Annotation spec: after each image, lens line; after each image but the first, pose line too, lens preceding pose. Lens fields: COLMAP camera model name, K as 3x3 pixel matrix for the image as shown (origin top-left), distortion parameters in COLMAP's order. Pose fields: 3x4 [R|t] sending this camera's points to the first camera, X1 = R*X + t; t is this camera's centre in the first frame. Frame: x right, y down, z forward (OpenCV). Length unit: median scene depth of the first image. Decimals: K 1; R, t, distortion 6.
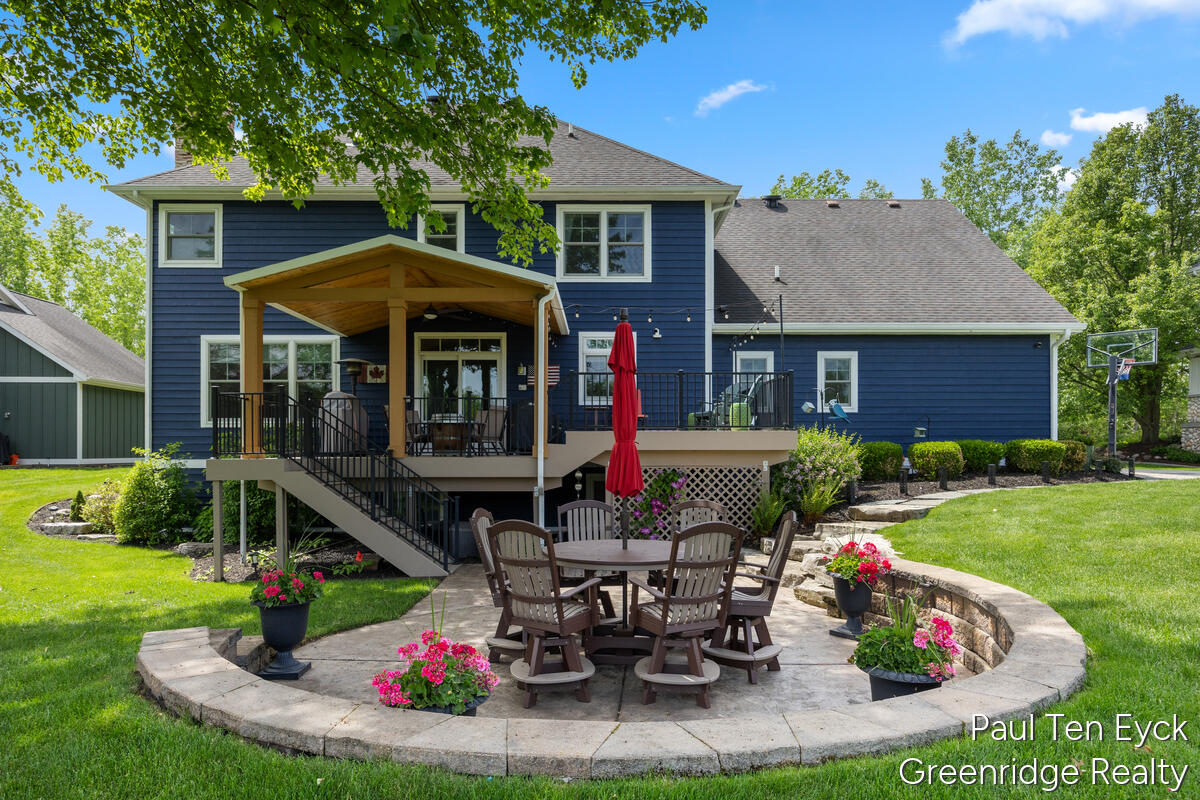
lens RADIAL K [[678.1, 0, 600.9], [0, 678.1, 445.0], [0, 0, 1]] dist [-0.002384, -0.000334]
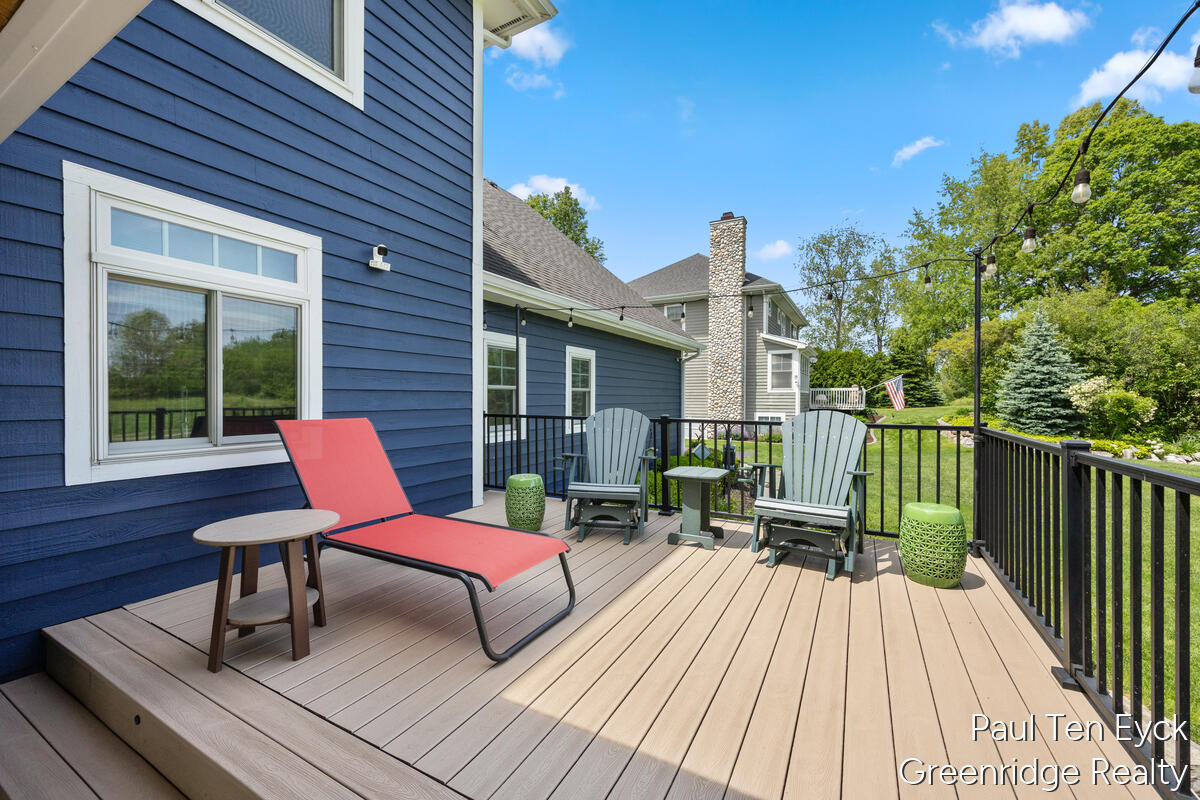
lens RADIAL K [[466.2, 0, 602.9], [0, 466.2, 398.5], [0, 0, 1]] dist [0.001481, 0.000037]
pose [[0.489611, 0.000149, 0.871941, -0.078010], [-0.008367, 0.999955, 0.004527, -0.090453], [-0.871901, -0.009512, 0.489590, 0.767384]]
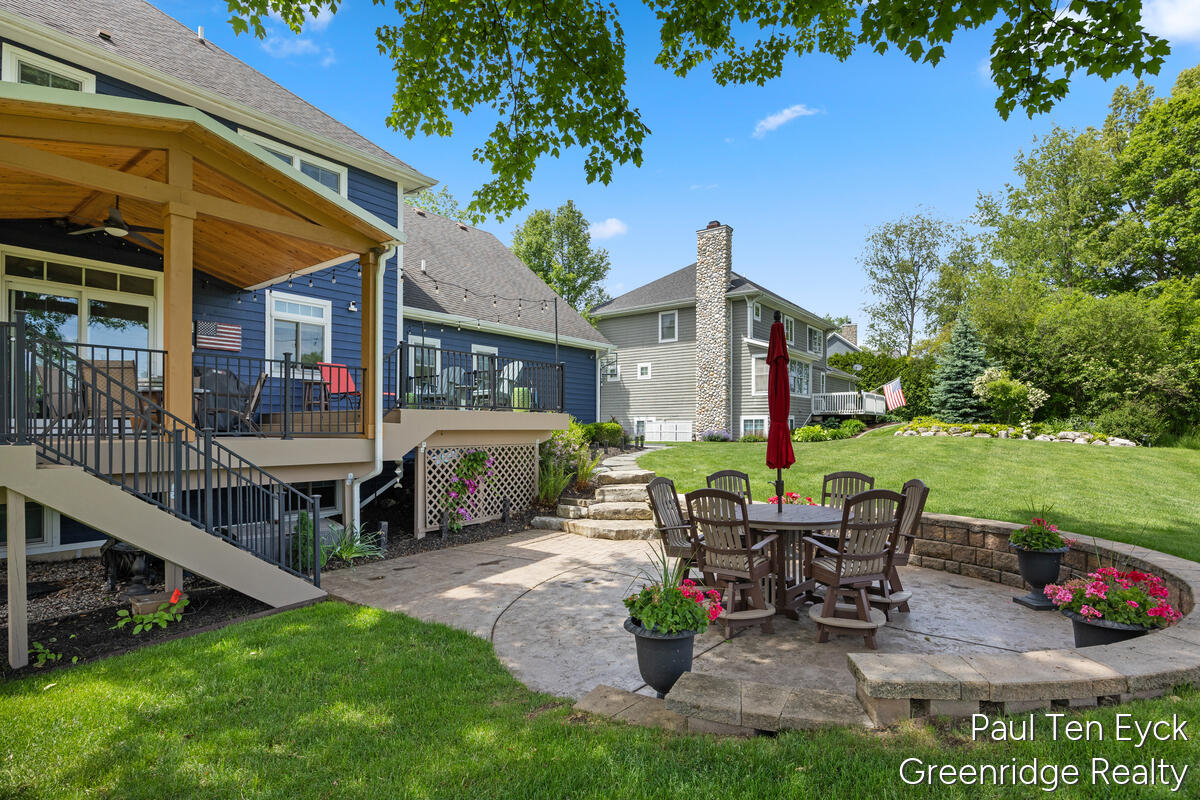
lens RADIAL K [[593.3, 0, 602.7], [0, 593.3, 426.5], [0, 0, 1]] dist [-0.004887, -0.000282]
pose [[0.612646, 0.004658, 0.790344, -0.354545], [-0.005603, 0.999983, -0.001550, 0.001973], [-0.790338, -0.003479, 0.612662, 0.218190]]
